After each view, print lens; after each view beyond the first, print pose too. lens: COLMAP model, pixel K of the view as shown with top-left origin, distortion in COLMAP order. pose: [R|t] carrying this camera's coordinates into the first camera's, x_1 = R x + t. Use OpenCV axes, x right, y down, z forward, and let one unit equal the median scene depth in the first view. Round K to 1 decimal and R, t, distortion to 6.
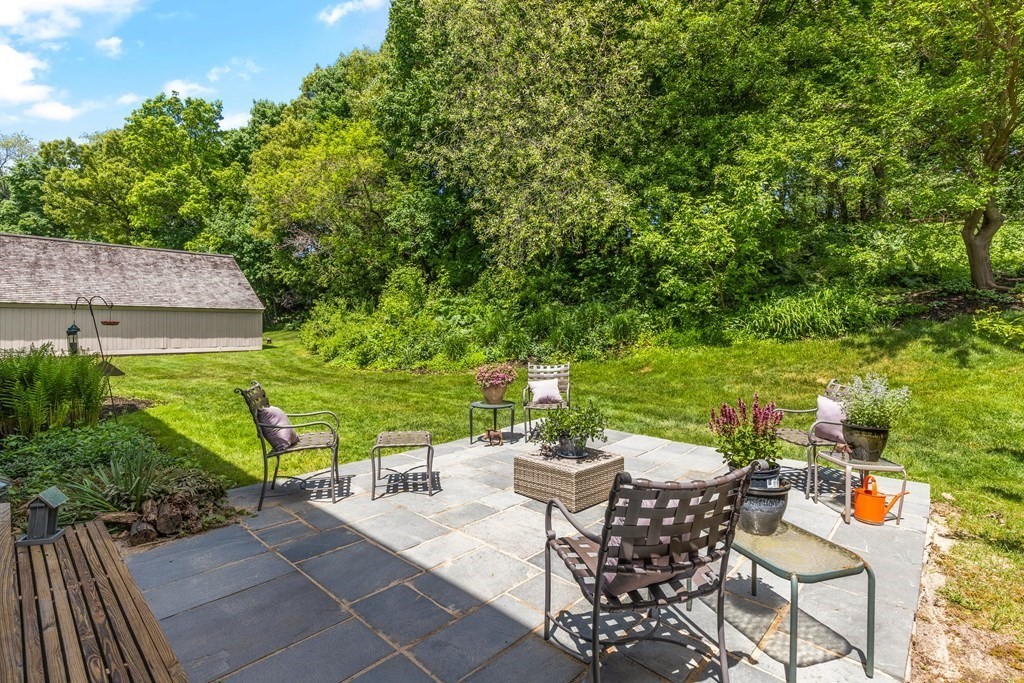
lens RADIAL K [[472.6, 0, 512.7], [0, 472.6, 337.9], [0, 0, 1]] dist [0.003535, 0.000063]
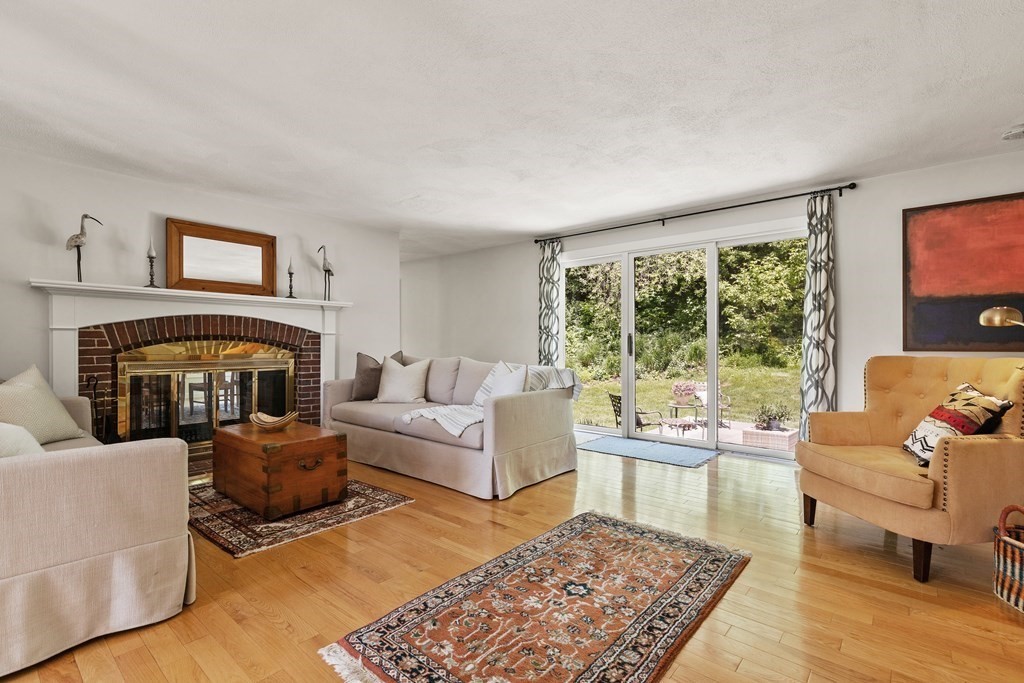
lens RADIAL K [[472.6, 0, 517.9], [0, 472.6, 341.7], [0, 0, 1]] dist [0.003535, 0.000063]
pose [[0.998592, 0.005151, 0.052797, -0.356420], [-0.003779, 0.999654, -0.026049, -0.016518], [-0.052913, 0.025813, 0.998265, -0.303472]]
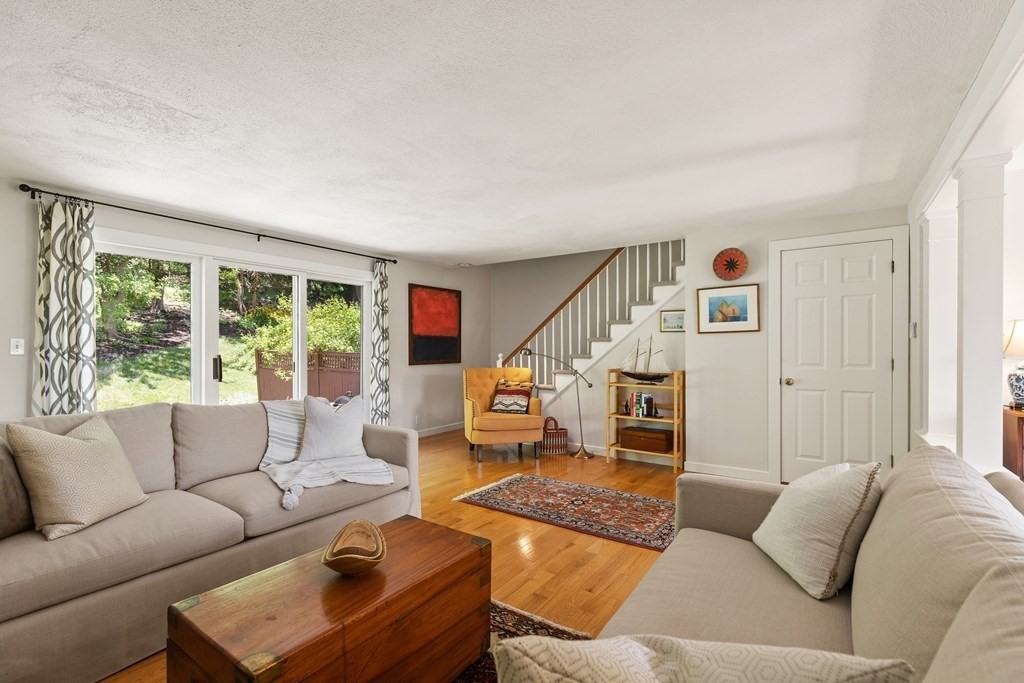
lens RADIAL K [[472.6, 0, 518.0], [0, 472.6, 346.5], [0, 0, 1]] dist [0.003535, 0.000063]
pose [[-0.167400, 0.008759, 0.985850, -1.321178], [0.026565, 0.999638, -0.004370, -0.081303], [-0.985531, 0.025457, -0.167572, 0.618884]]
